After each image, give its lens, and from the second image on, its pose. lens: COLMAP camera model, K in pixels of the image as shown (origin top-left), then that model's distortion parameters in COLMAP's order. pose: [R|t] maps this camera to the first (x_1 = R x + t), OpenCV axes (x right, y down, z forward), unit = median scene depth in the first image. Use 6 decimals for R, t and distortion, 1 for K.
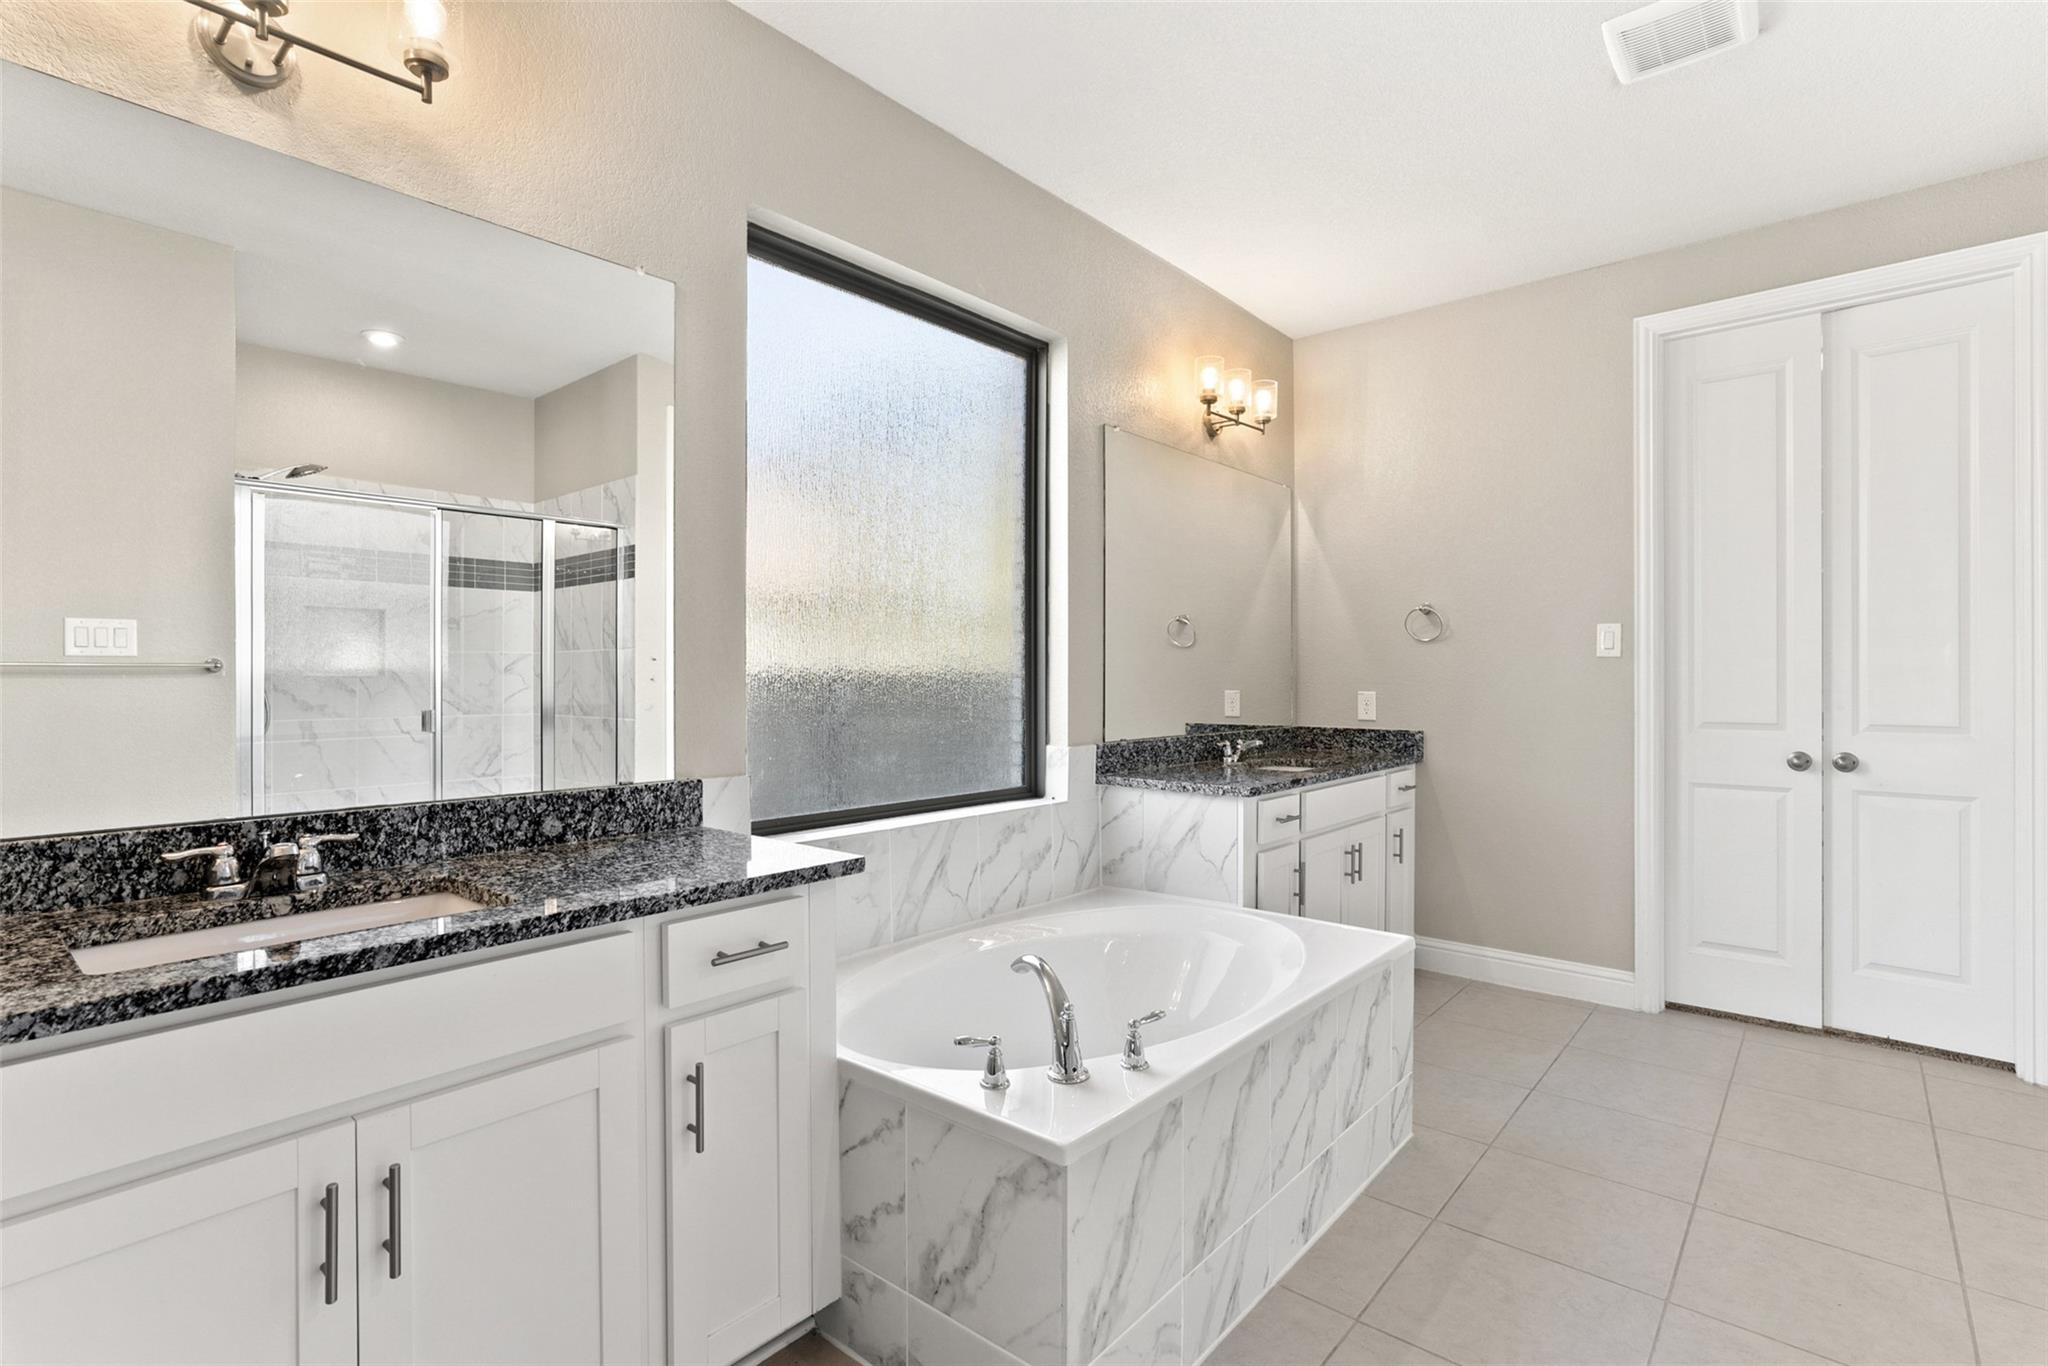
lens RADIAL K [[976.7, 0, 1022.5], [0, 976.7, 672.8], [0, 0, 1]] dist [-0.019066, 0.014093]
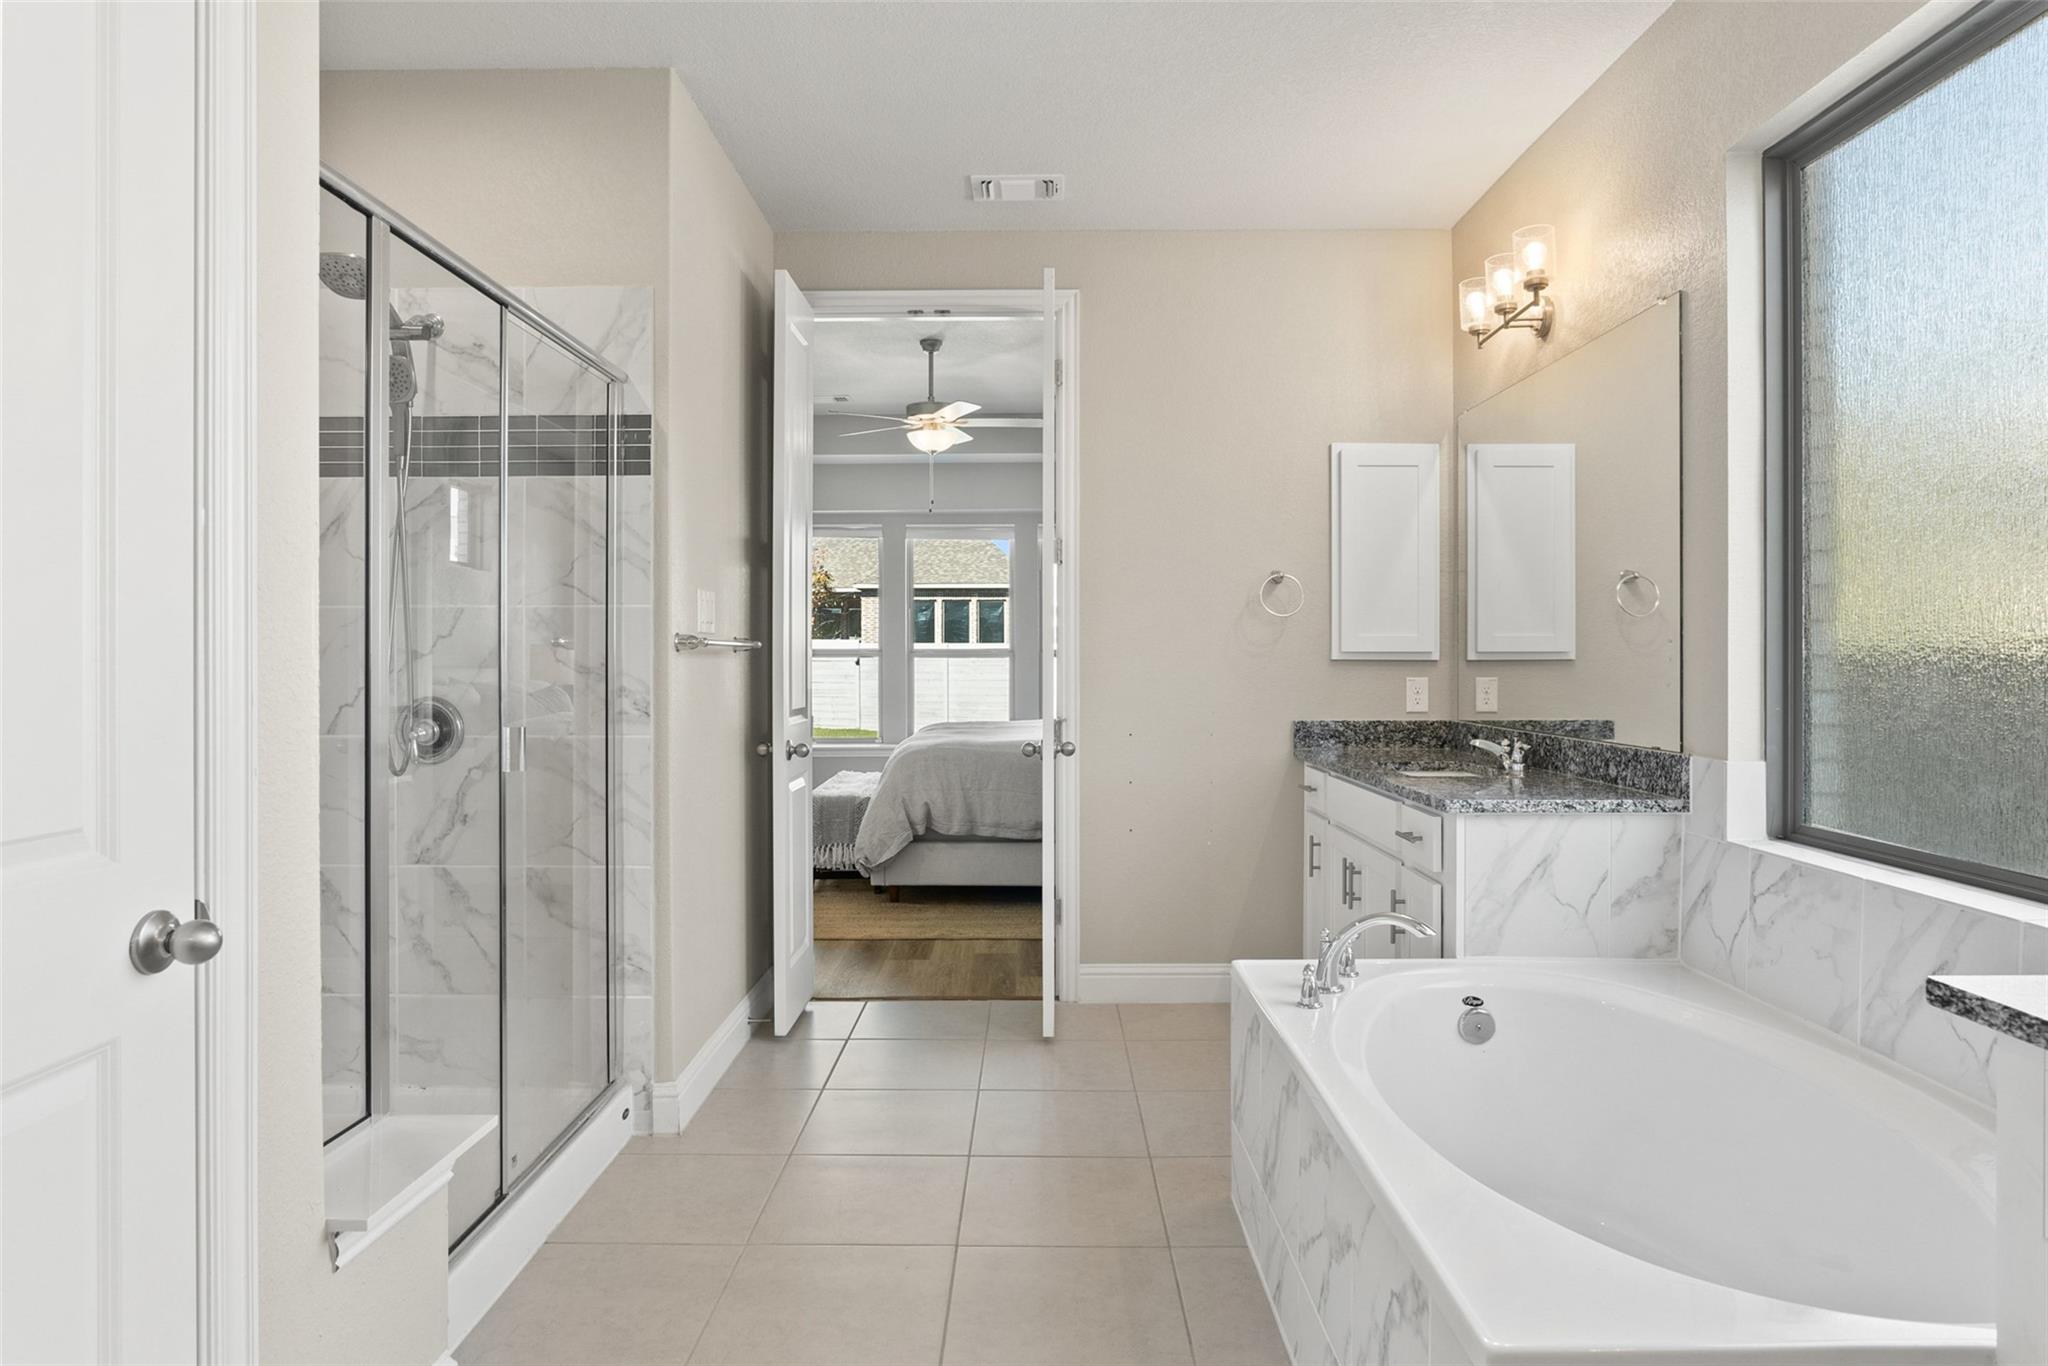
lens RADIAL K [[1208.6, 0, 1021.4], [0, 1208.6, 676.4], [0, 0, 1]] dist [-0.006319, -0.001615]
pose [[-0.769621, 0.008423, -0.638445, 0.860998], [-0.000484, 0.999905, 0.013775, 0.006057], [0.638500, 0.010911, -0.769544, 1.274263]]
